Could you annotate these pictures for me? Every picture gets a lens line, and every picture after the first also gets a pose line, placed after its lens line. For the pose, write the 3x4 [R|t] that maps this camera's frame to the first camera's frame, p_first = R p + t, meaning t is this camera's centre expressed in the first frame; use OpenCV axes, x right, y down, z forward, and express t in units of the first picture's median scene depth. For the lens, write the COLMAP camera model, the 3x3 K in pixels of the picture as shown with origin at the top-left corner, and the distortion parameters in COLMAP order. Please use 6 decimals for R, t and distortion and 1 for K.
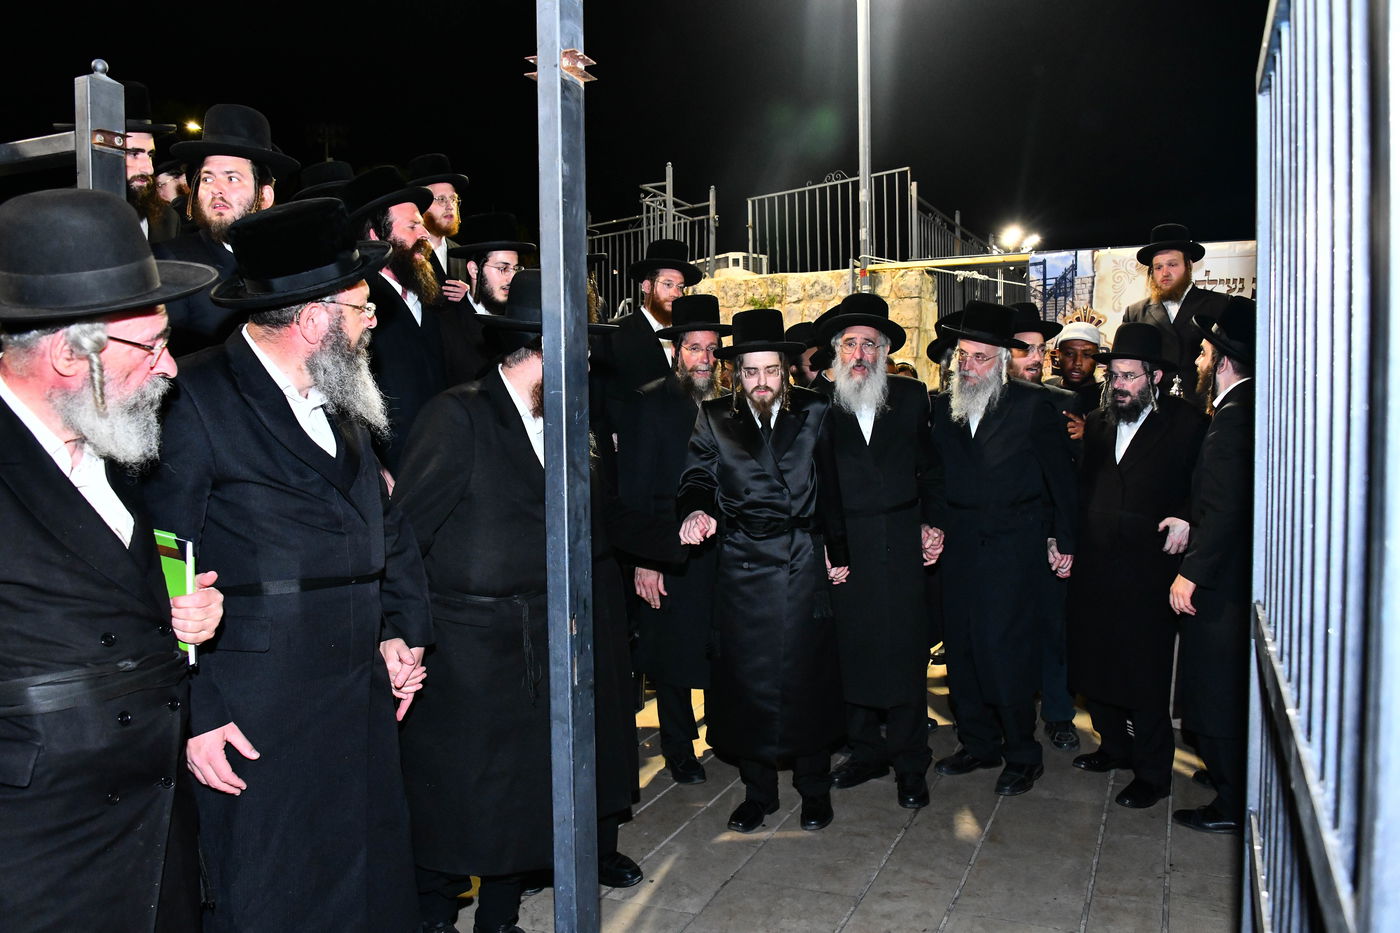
lens RADIAL K [[1095.3, 0, 704.6], [0, 1095.3, 465.5], [0, 0, 1]] dist [-0.033924, 0.001543]
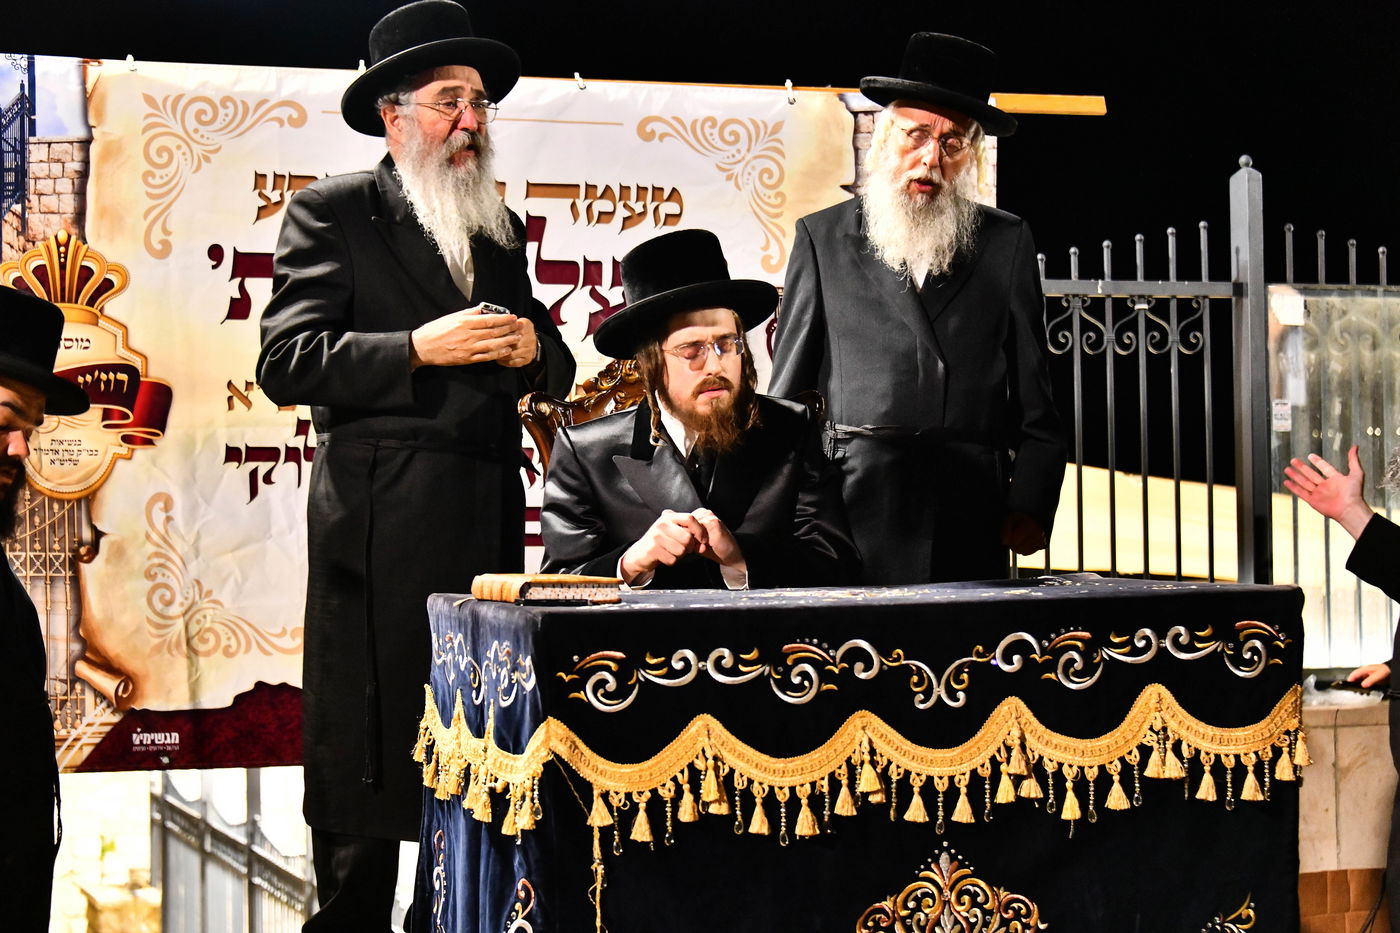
lens RADIAL K [[2856.1, 0, 736.4], [0, 2856.1, 461.0], [0, 0, 1]] dist [-0.033132, 0.246481]
pose [[0.723729, 0.019830, 0.689799, -0.066538], [0.041407, 0.996538, -0.072091, -0.010339], [-0.688841, 0.080737, 0.720403, 0.231821]]
